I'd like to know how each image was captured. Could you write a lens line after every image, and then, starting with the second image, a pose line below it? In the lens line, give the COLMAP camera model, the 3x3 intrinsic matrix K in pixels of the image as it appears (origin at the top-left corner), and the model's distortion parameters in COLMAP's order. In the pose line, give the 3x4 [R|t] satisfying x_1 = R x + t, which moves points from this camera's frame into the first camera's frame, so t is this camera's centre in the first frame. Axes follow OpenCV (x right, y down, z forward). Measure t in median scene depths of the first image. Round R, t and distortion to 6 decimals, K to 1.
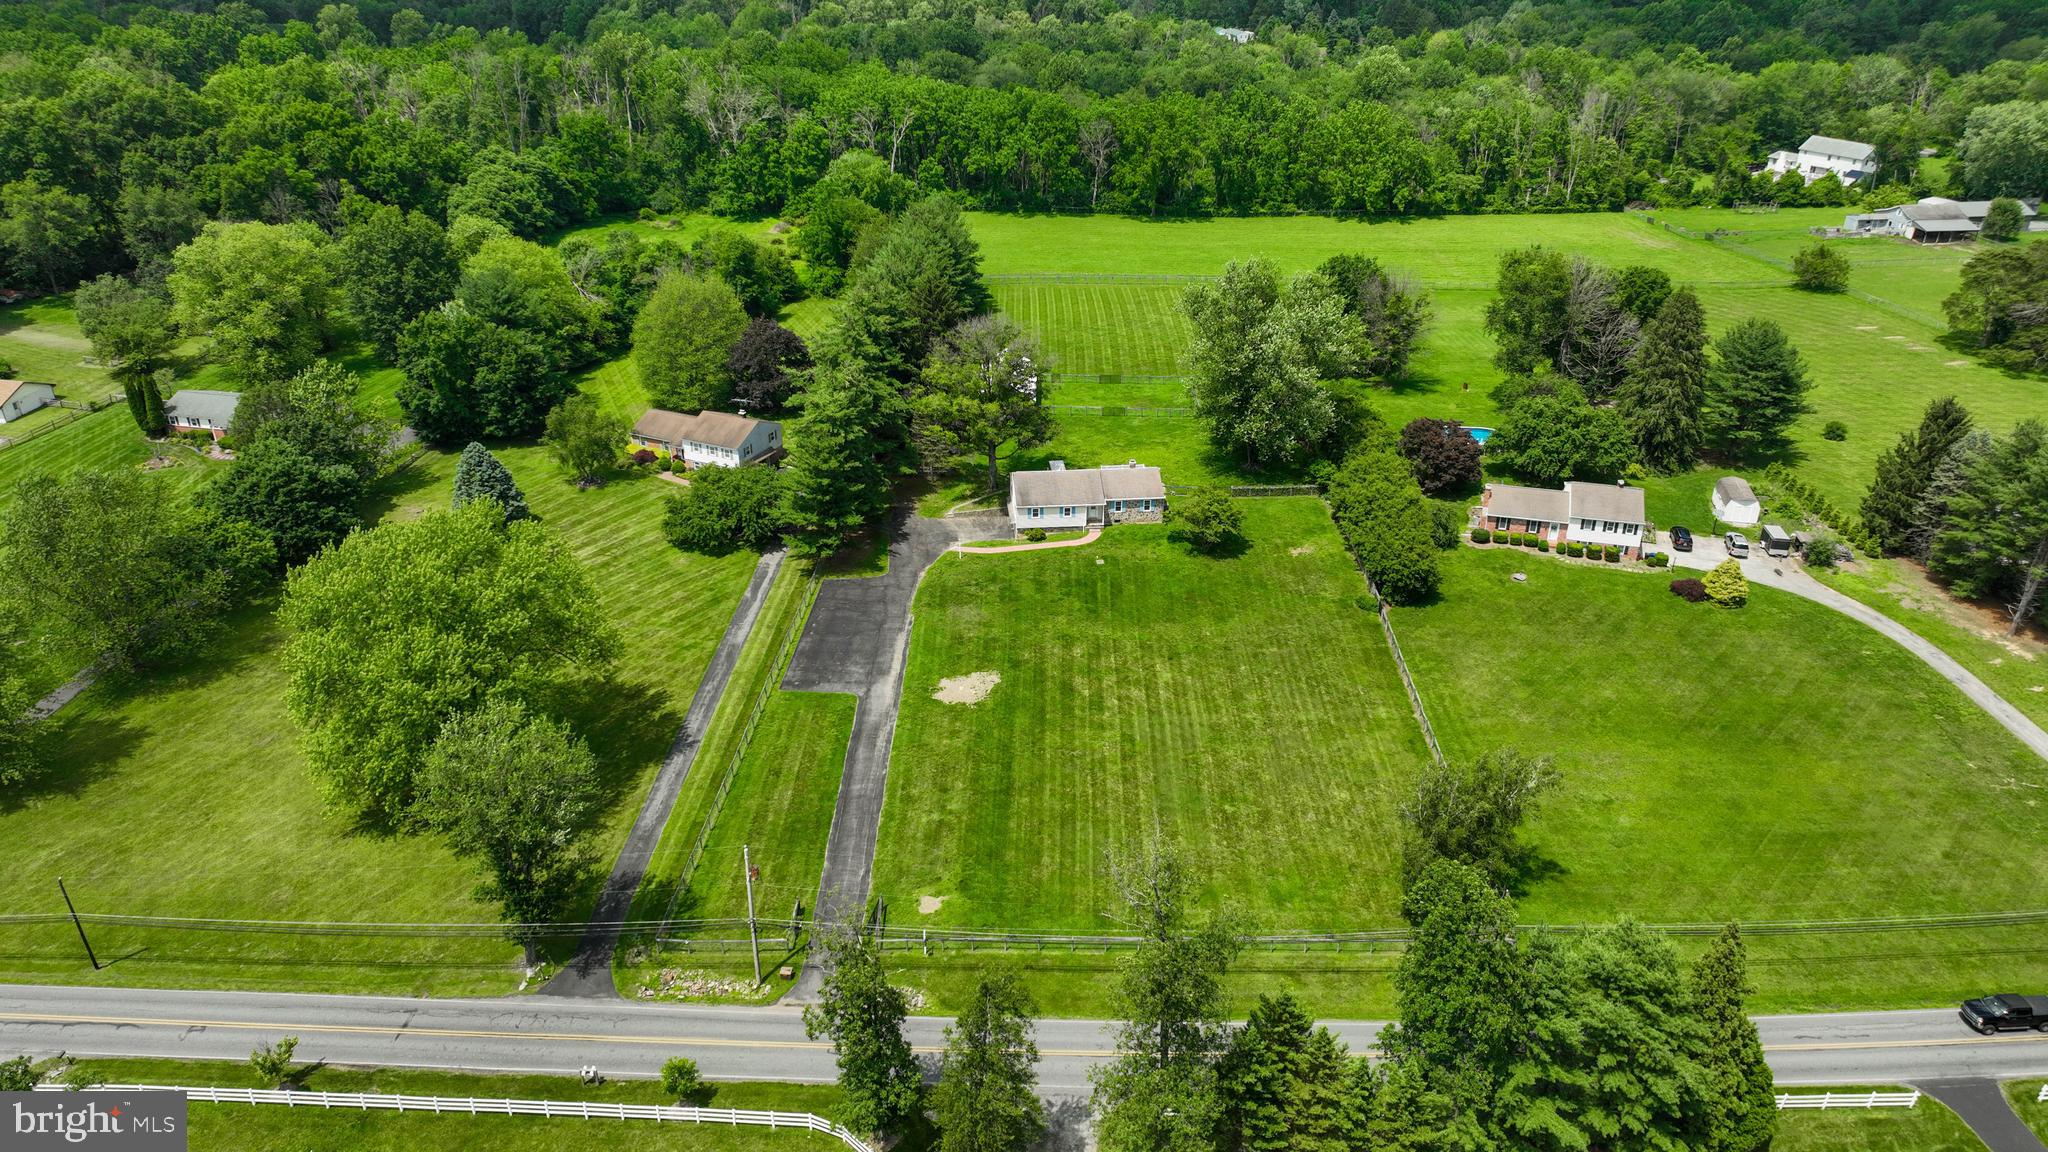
lens RADIAL K [[1437.9, 0, 1029.2], [0, 1437.9, 577.8], [0, 0, 1]] dist [-0.002457, 0.018414]
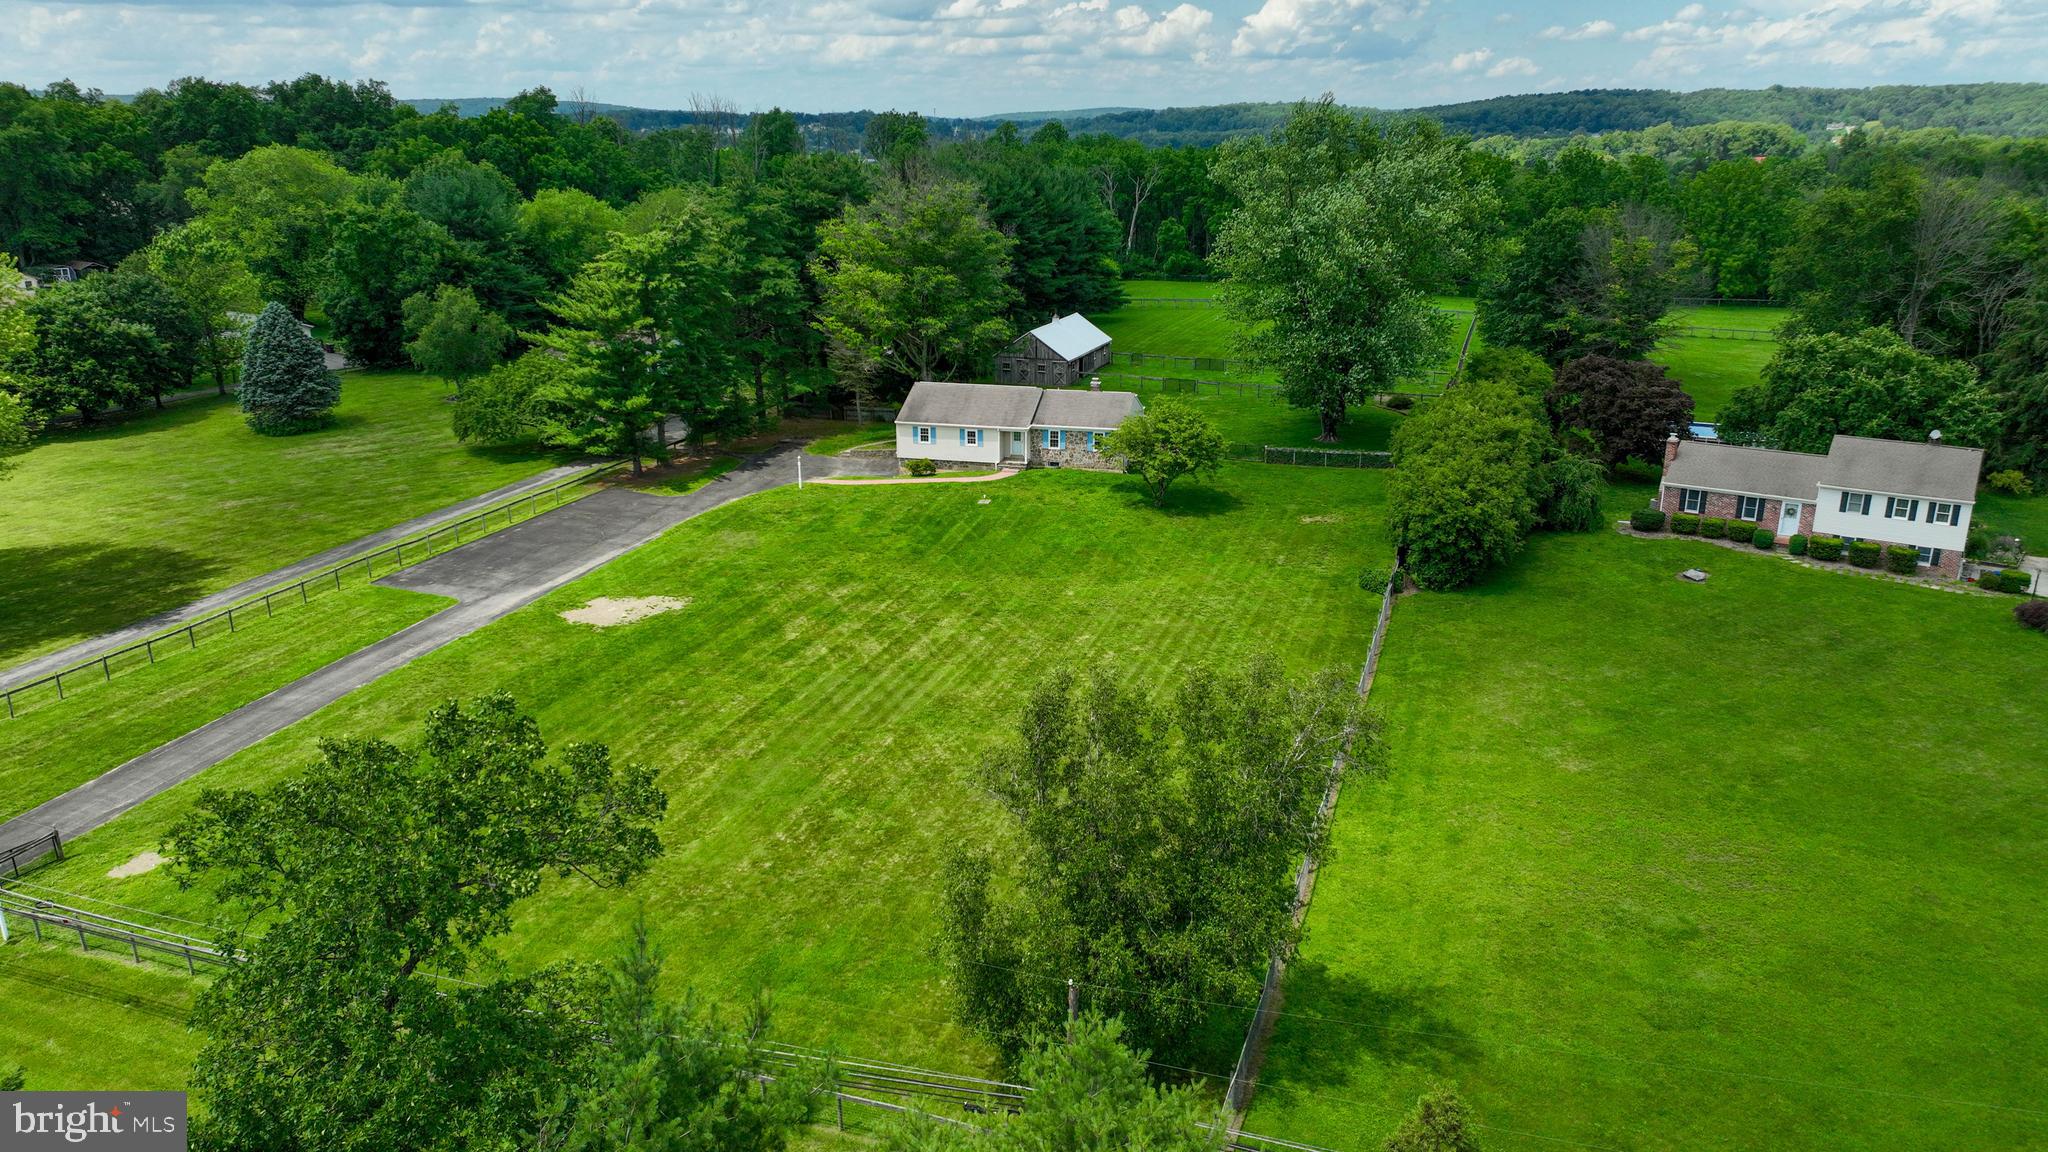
lens RADIAL K [[1437.9, 0, 1029.2], [0, 1437.9, 577.8], [0, 0, 1]] dist [-0.002457, 0.018414]
pose [[0.948394, 0.094430, -0.302708, 0.261494], [-0.143677, 0.978981, -0.144751, 0.109891], [0.282676, 0.180773, 0.942027, 0.416927]]
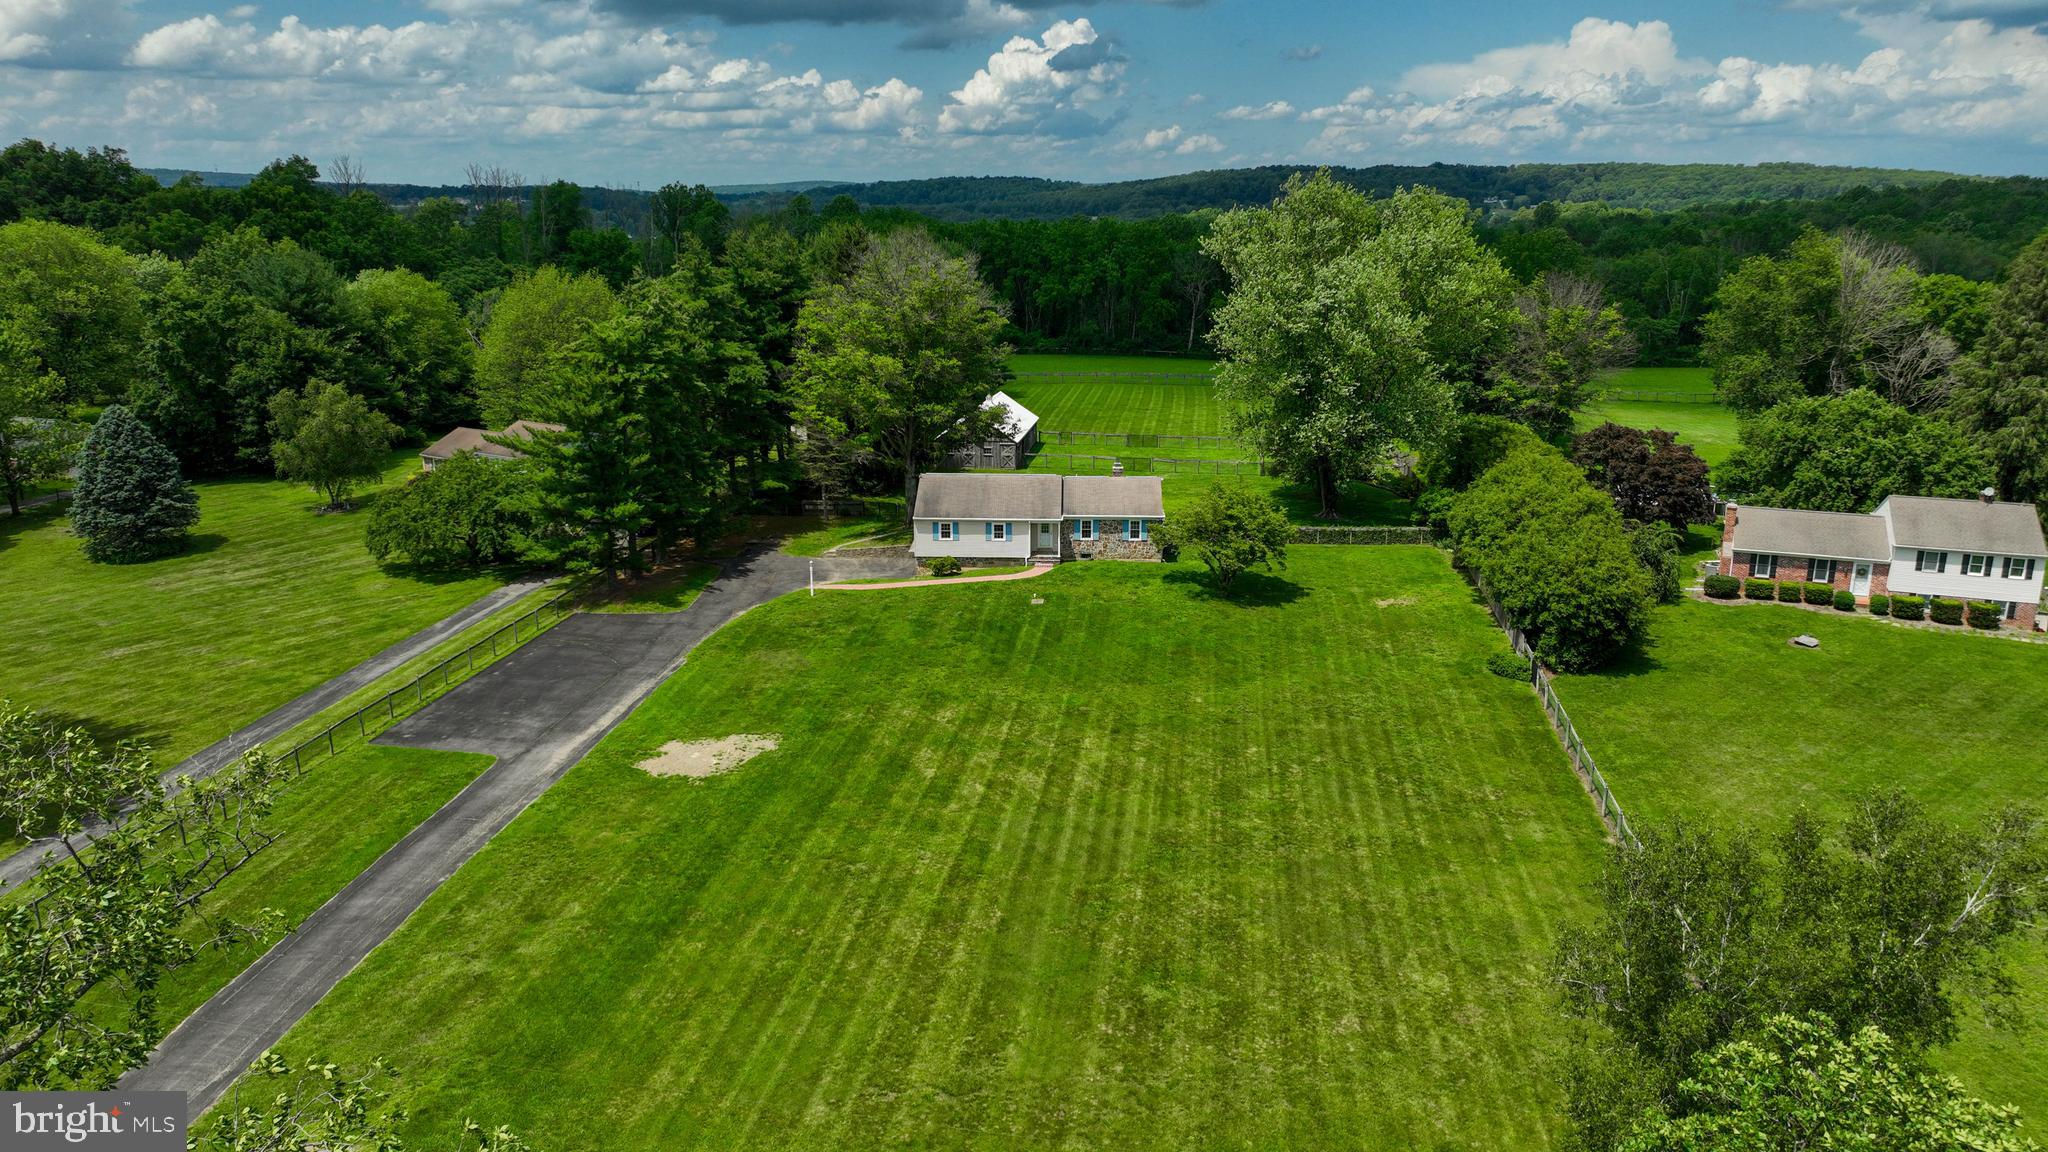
lens RADIAL K [[1437.9, 0, 1029.2], [0, 1437.9, 577.8], [0, 0, 1]] dist [-0.002457, 0.018414]
pose [[0.992346, 0.030138, -0.119757, 0.115116], [-0.054958, 0.976216, -0.209720, 0.101505], [0.110588, 0.214696, 0.970400, 0.432713]]
